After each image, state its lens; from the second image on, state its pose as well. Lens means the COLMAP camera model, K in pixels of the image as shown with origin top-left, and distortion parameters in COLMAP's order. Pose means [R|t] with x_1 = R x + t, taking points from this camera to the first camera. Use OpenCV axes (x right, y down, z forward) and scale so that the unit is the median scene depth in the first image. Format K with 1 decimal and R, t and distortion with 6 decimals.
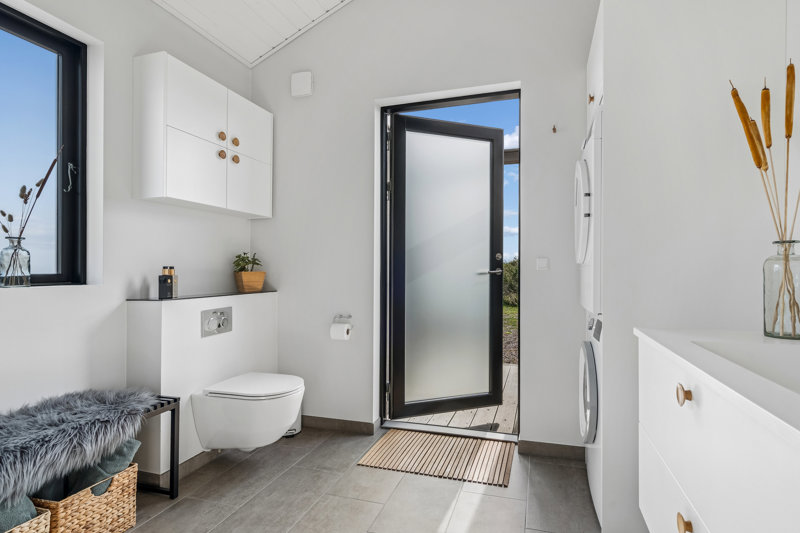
lens RADIAL K [[390.7, 0, 439.7], [0, 390.7, 266.8], [0, 0, 1]] dist [0.001573, 0.000333]
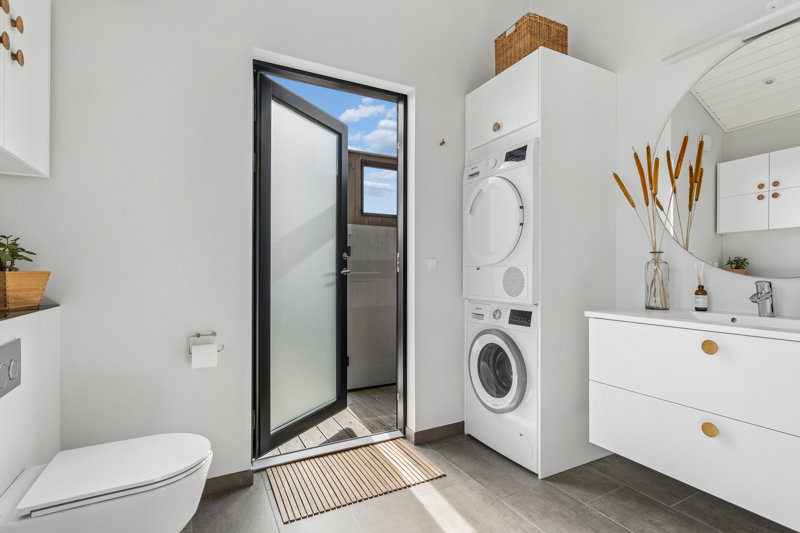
lens RADIAL K [[379.8, 0, 403.1], [0, 379.8, 271.6], [0, 0, 1]] dist [-0.002406, 0.000862]
pose [[0.727788, 0.000563, 0.685802, -0.485427], [-0.004231, 0.999984, 0.003669, 0.008671], [-0.685789, -0.005571, 0.727779, 0.267811]]
